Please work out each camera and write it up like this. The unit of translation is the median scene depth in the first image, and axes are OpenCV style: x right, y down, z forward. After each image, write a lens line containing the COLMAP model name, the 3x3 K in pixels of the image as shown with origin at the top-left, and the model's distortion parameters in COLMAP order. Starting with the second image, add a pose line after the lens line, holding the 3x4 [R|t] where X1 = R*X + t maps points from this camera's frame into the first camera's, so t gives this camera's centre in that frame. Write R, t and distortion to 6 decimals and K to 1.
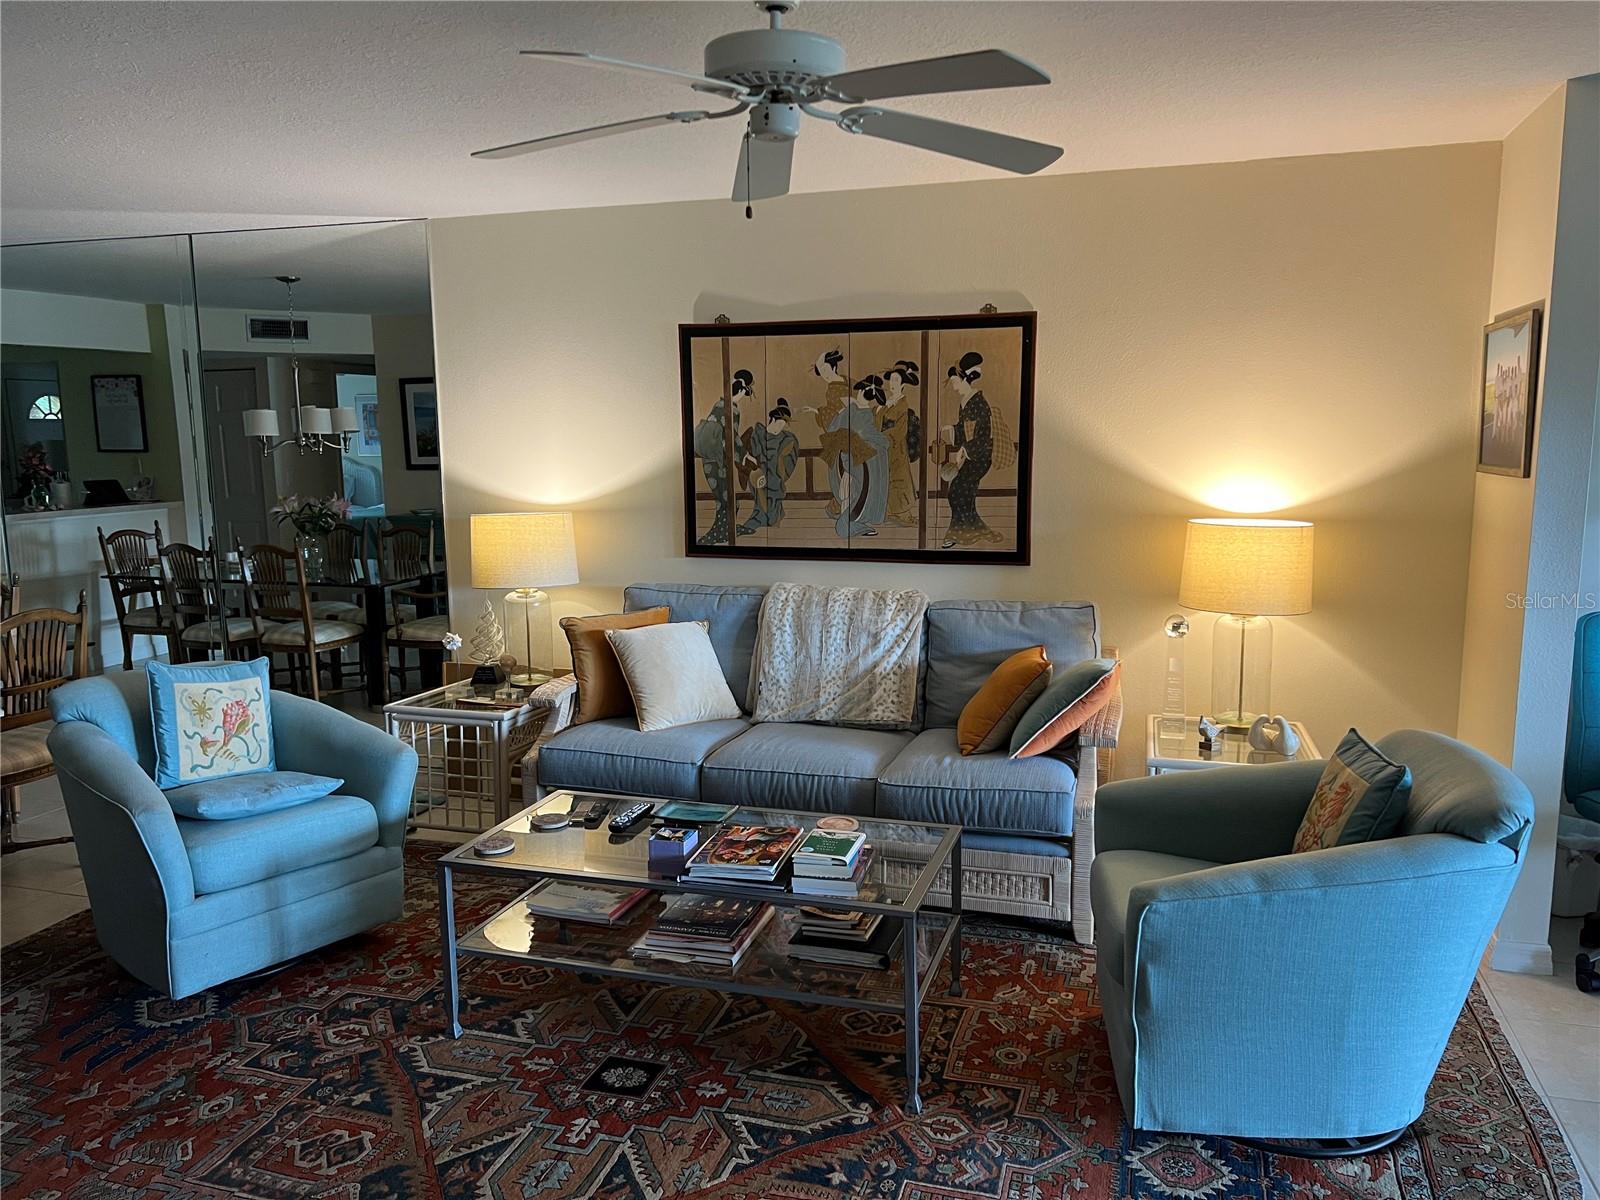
lens RADIAL K [[1176.6, 0, 801.6], [0, 1176.6, 607.4], [0, 0, 1]] dist [0.088004, -0.111733]
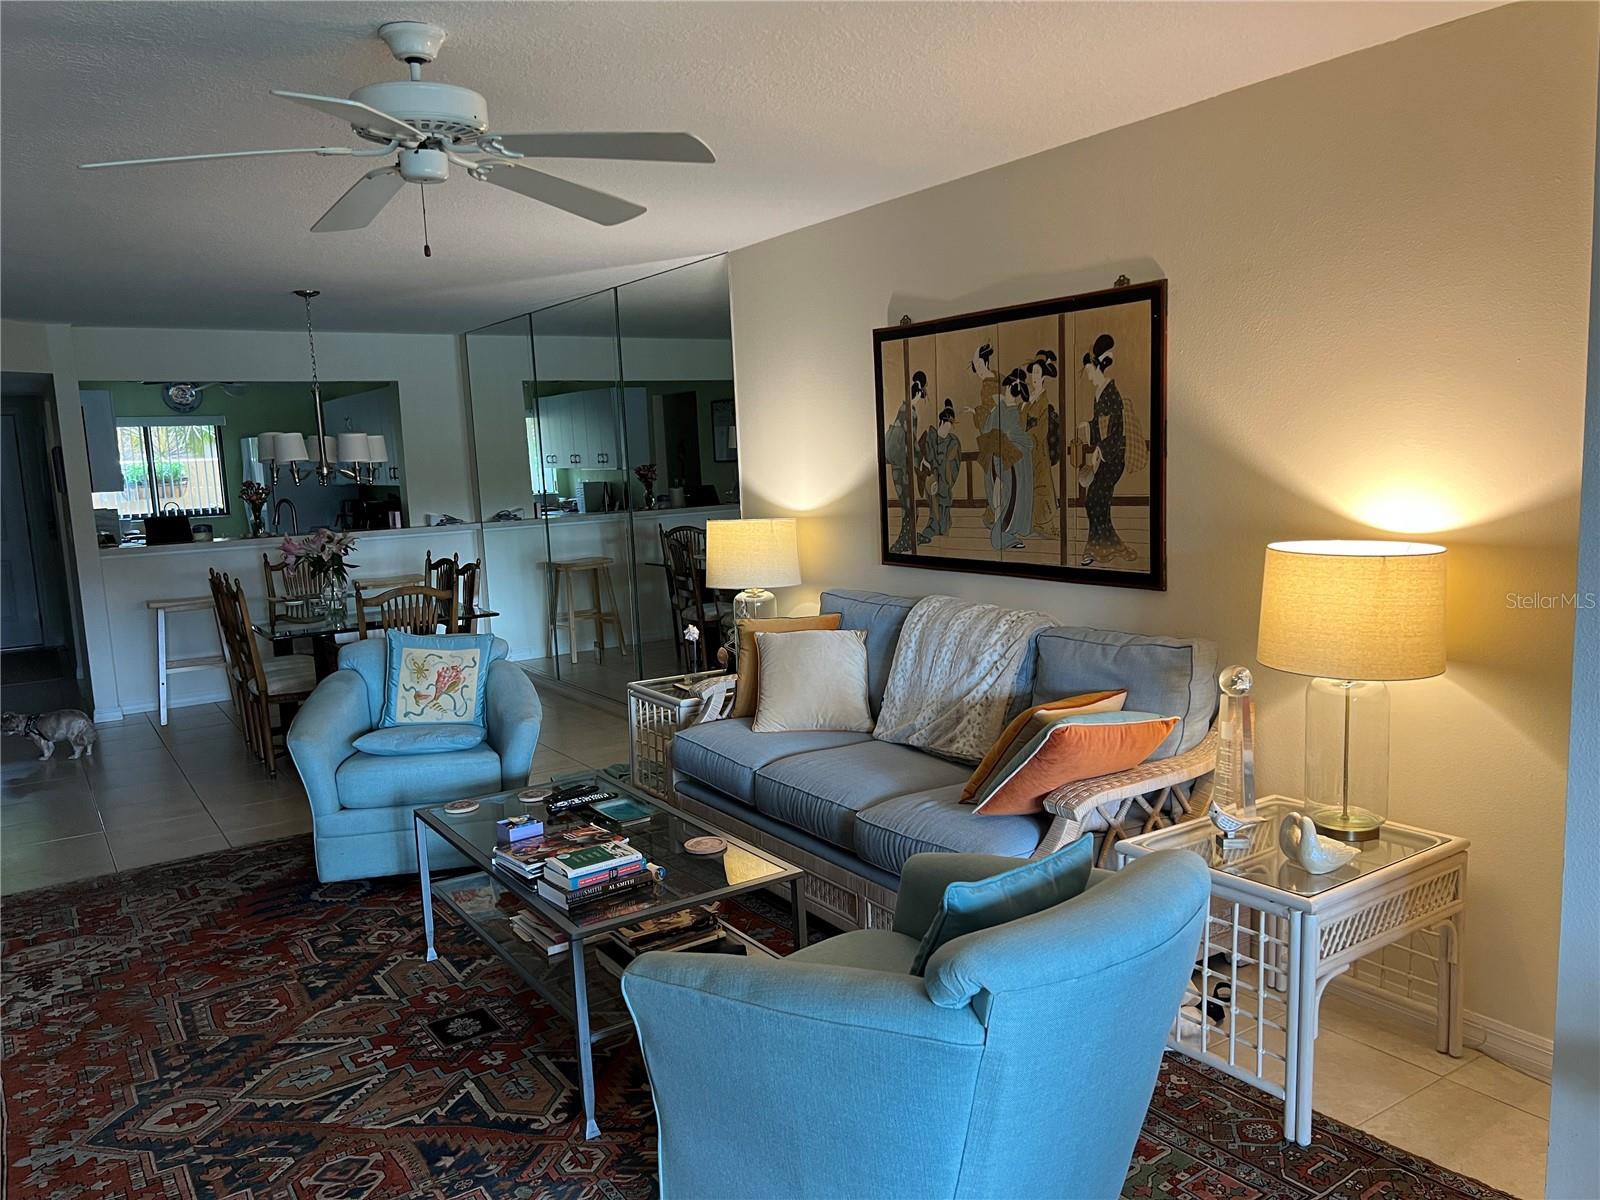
lens RADIAL K [[1173.2, 0, 783.3], [0, 1173.2, 609.3], [0, 0, 1]] dist [0.054957, -0.062621]
pose [[0.781026, 0.059826, -0.621627, 0.490705], [-0.055464, 0.998112, 0.026373, -0.029442], [0.622031, 0.013880, 0.782869, 0.199267]]
